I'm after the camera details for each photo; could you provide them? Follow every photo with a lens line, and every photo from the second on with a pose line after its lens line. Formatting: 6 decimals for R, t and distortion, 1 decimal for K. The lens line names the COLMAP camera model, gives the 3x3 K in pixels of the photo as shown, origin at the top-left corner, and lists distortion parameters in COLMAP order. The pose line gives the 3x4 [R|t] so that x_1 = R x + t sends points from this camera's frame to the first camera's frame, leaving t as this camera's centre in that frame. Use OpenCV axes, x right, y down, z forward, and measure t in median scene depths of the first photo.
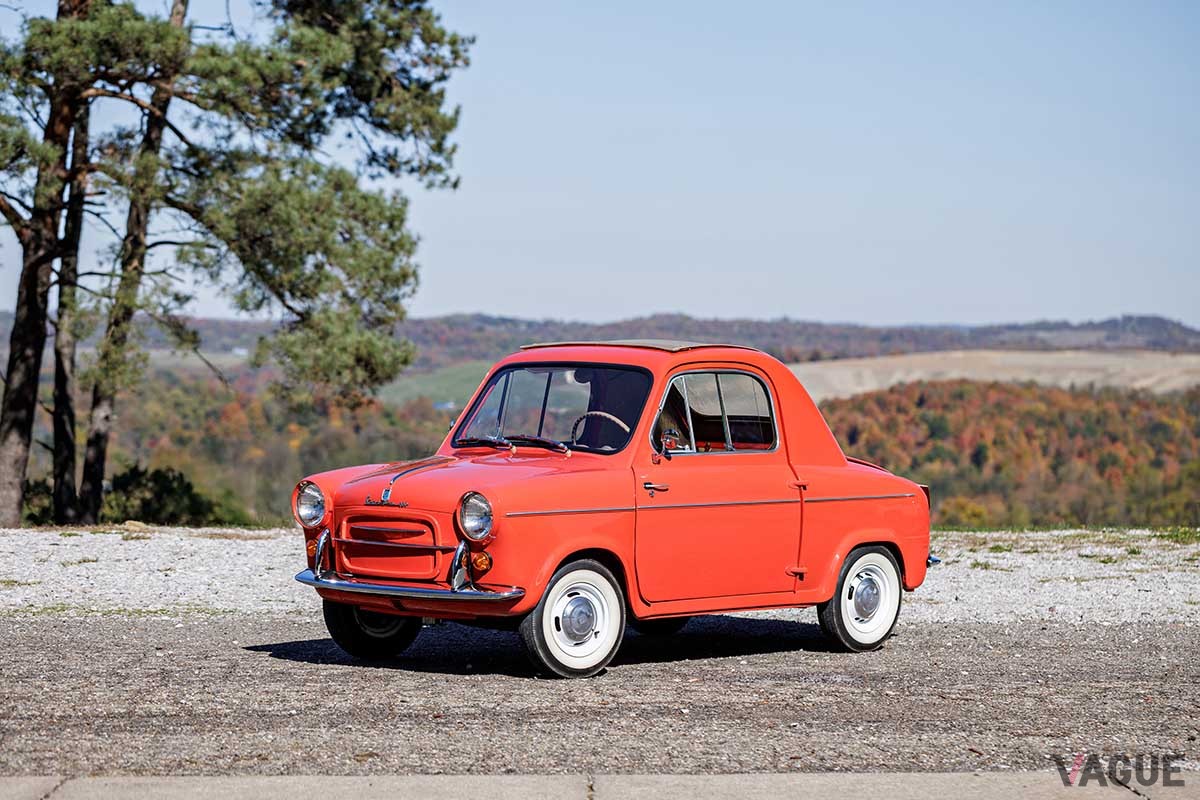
lens RADIAL K [[5098.1, 0, 600.0], [0, 5098.1, 400.0], [0, 0, 1]] dist [0.037873, 0.378577]
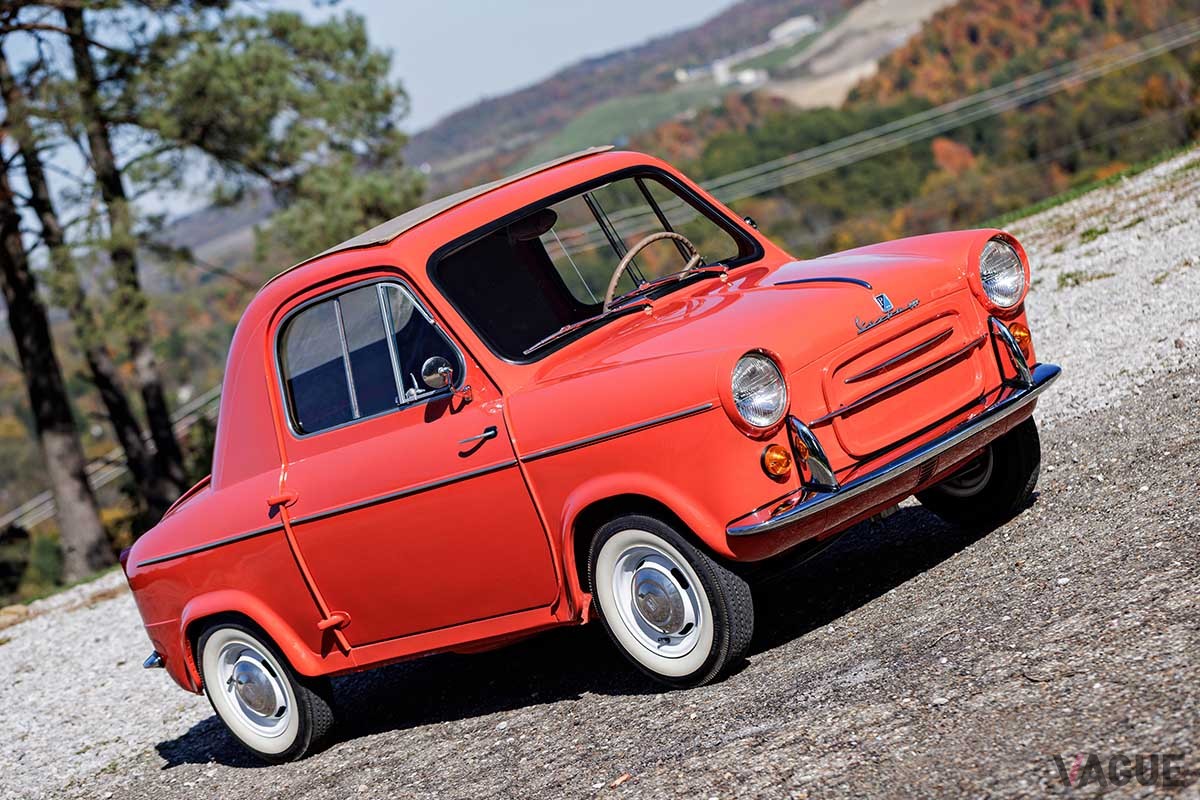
lens RADIAL K [[4105.1, 0, 654.0], [0, 4105.1, 399.9], [0, 0, 1]] dist [-0.046016, 0.379292]
pose [[0.929008, -0.362688, -0.073495, 0.038316], [0.367539, 0.927441, 0.069049, -0.008235], [0.043119, -0.091160, 0.994902, 0.292006]]
